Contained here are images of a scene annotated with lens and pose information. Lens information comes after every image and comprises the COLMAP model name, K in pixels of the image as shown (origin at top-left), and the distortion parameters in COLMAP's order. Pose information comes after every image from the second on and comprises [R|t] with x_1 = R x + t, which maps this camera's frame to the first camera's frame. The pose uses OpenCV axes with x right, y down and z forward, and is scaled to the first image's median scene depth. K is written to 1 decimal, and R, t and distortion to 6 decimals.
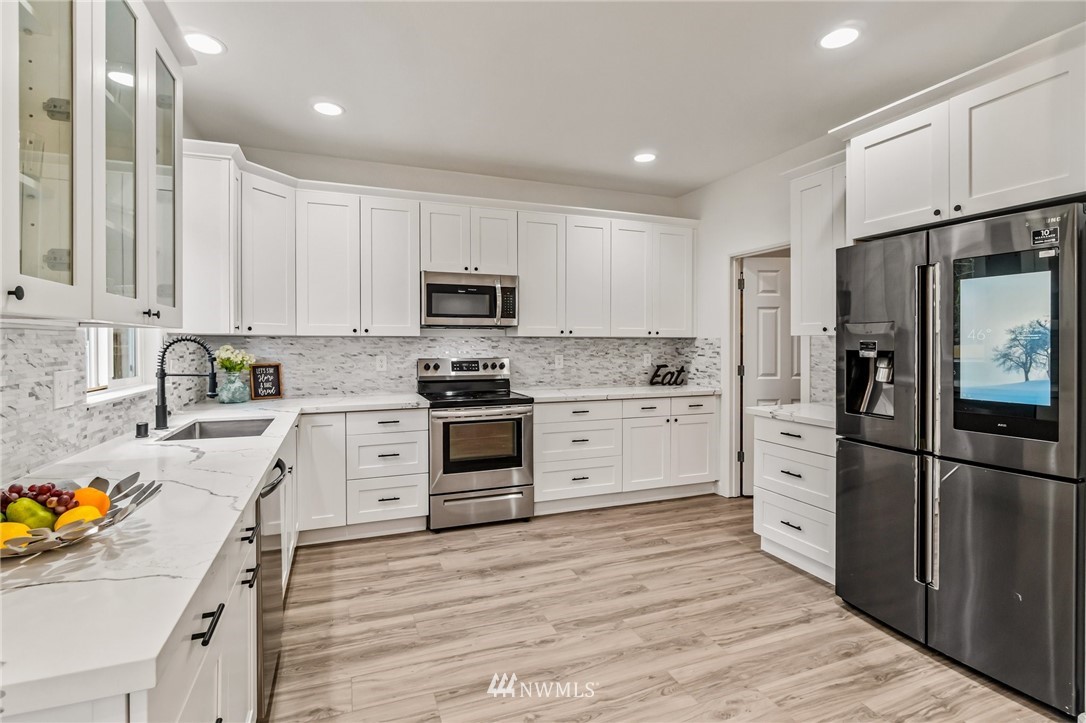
lens RADIAL K [[513.0, 0, 530.3], [0, 513.0, 346.3], [0, 0, 1]] dist [0.002315, 0.000765]
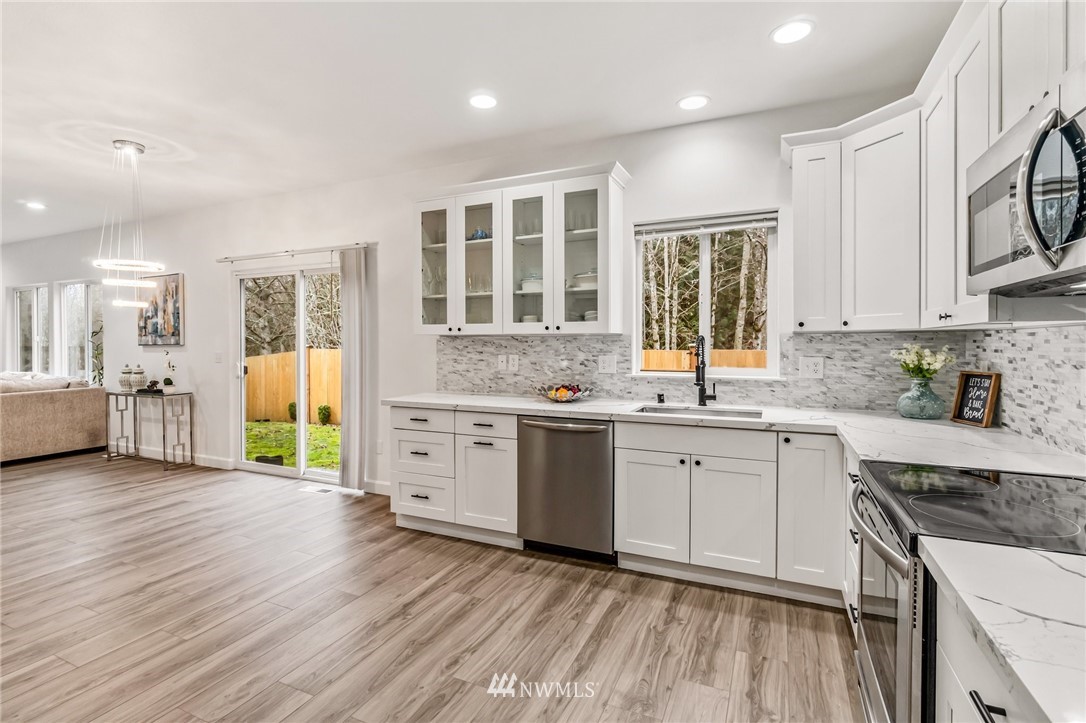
lens RADIAL K [[513.0, 0, 530.3], [0, 513.0, 346.3], [0, 0, 1]] dist [0.002315, 0.000765]
pose [[-0.707860, 0.007906, -0.706308, 0.546590], [-0.000714, 0.999929, 0.011909, -0.009965], [0.706352, 0.008934, -0.707804, 1.639956]]
